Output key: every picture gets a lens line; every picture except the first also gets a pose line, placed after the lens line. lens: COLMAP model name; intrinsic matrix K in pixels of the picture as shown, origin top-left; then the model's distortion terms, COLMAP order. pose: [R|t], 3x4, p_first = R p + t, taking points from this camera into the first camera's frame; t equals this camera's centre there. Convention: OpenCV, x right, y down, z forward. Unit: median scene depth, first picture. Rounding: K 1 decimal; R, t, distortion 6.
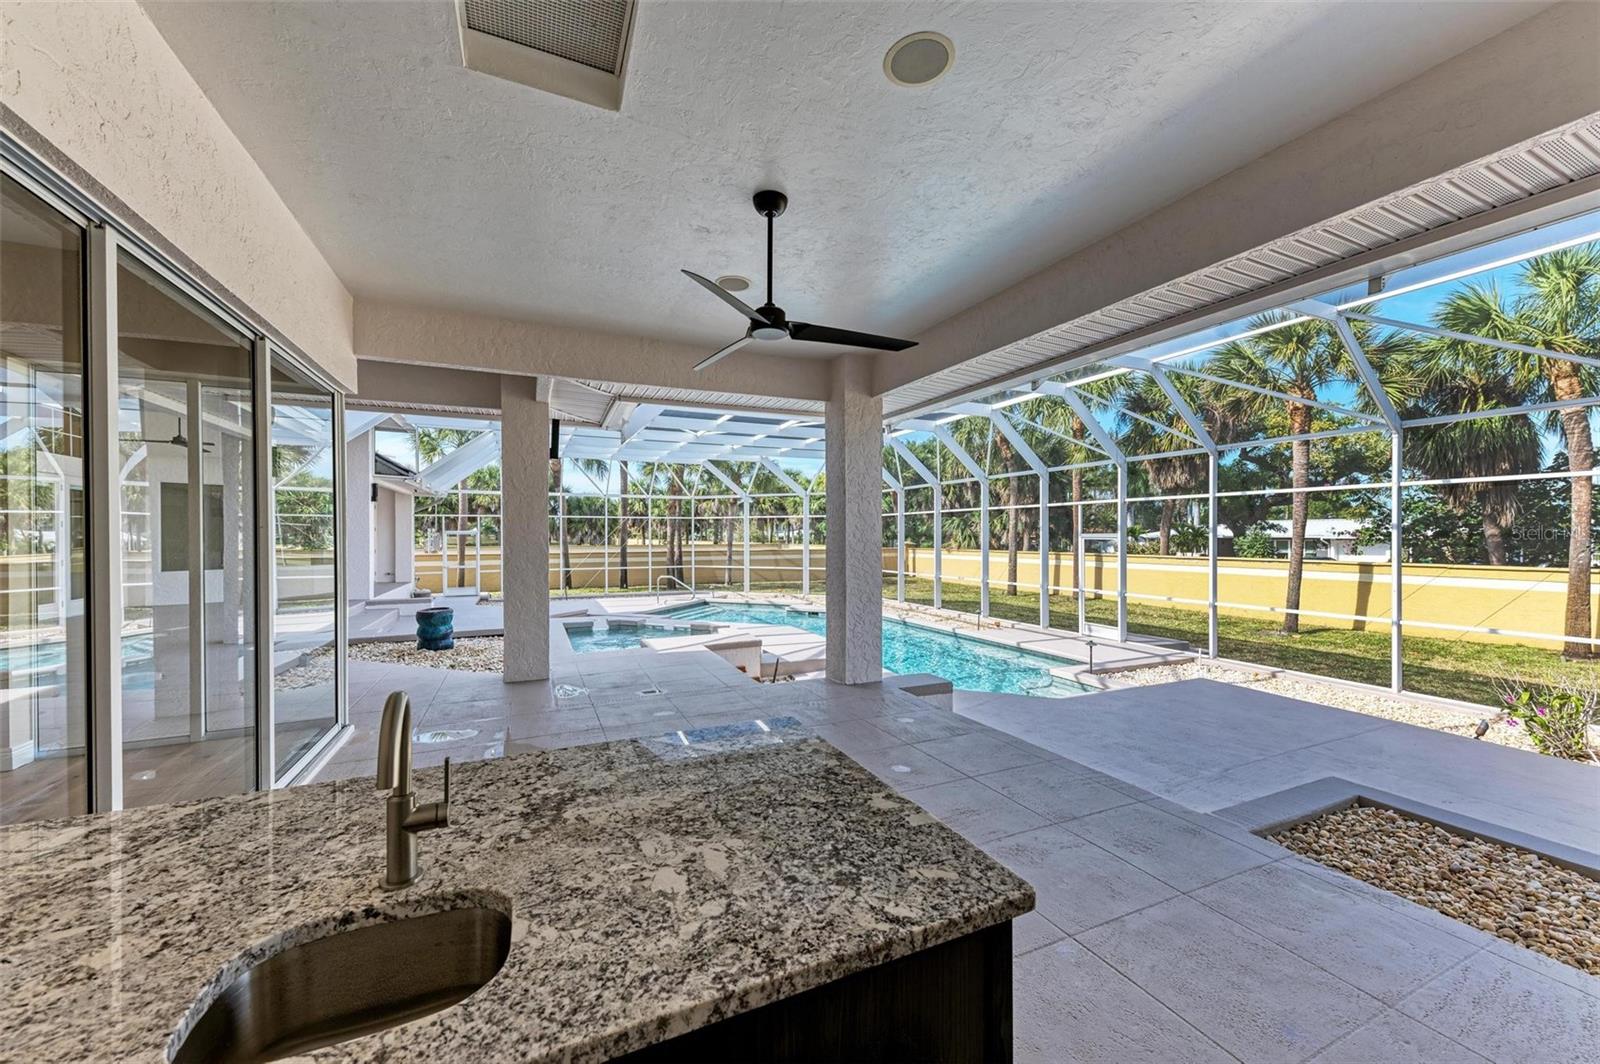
lens RADIAL K [[589.5, 0, 803.7], [0, 589.5, 532.4], [0, 0, 1]] dist [0.000235, -0.000296]
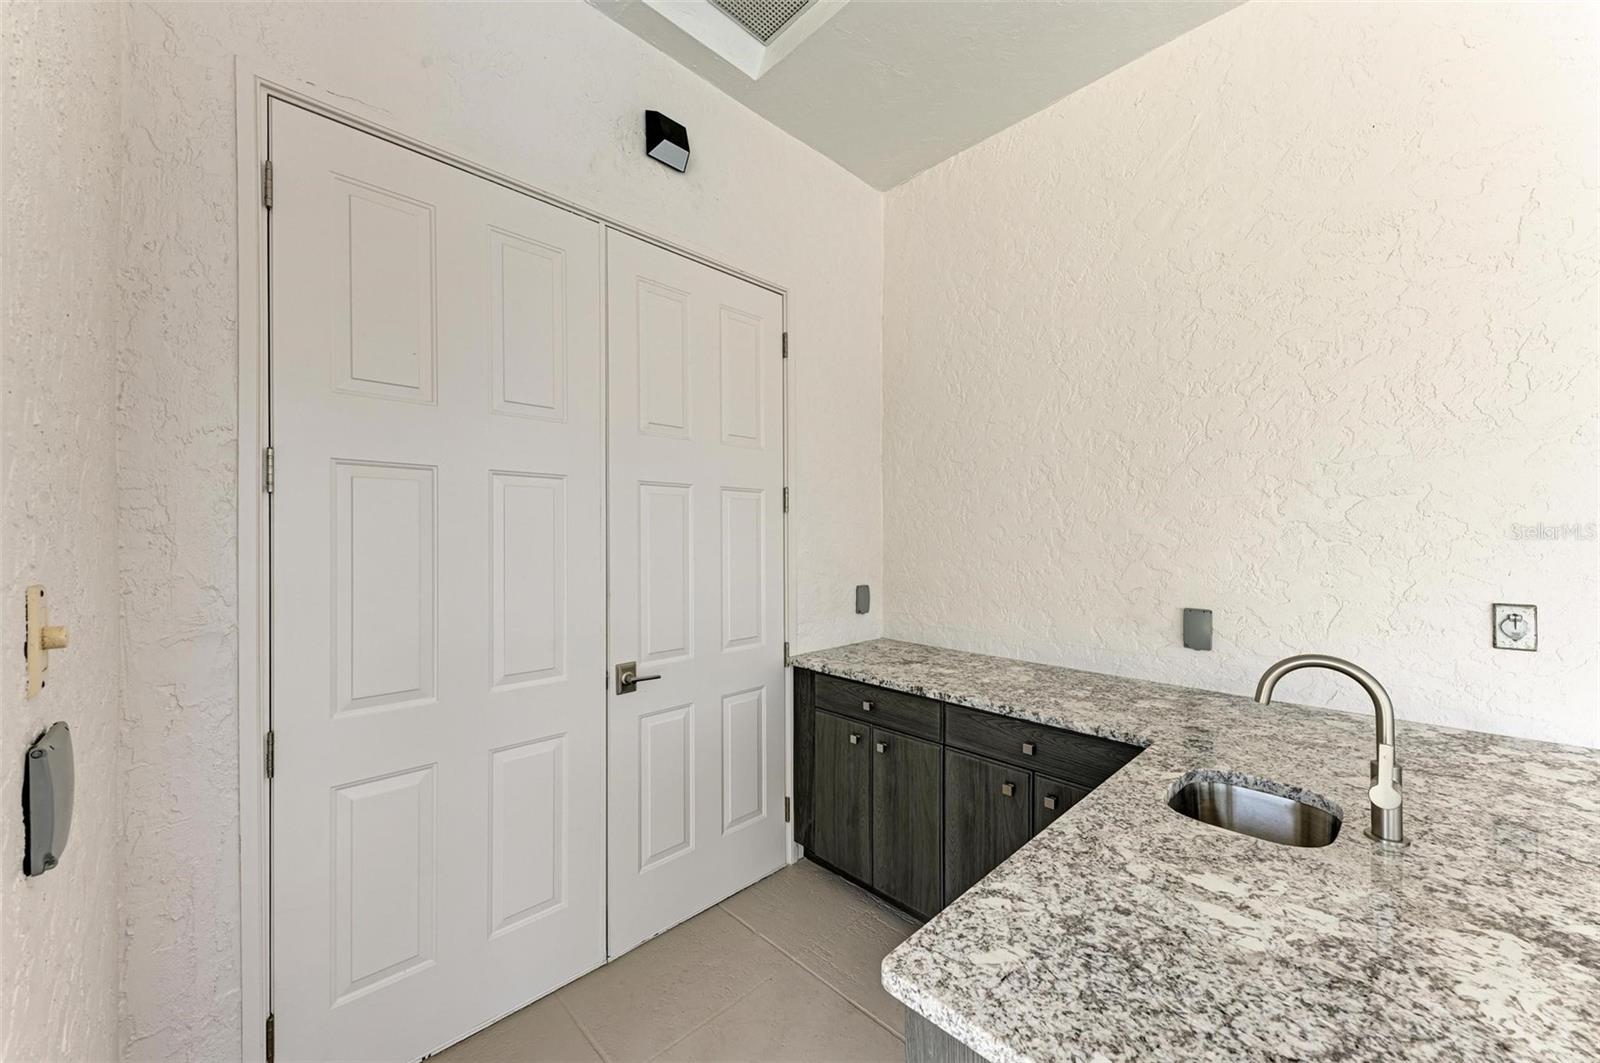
lens RADIAL K [[589.5, 0, 799.2], [0, 589.5, 534.4], [0, 0, 1]] dist [0.000235, -0.000296]
pose [[-0.941625, 0.004673, -0.336632, 0.741744], [0.006223, 0.999974, -0.003527, 0.004617], [0.336606, -0.005416, -0.941630, 1.662508]]
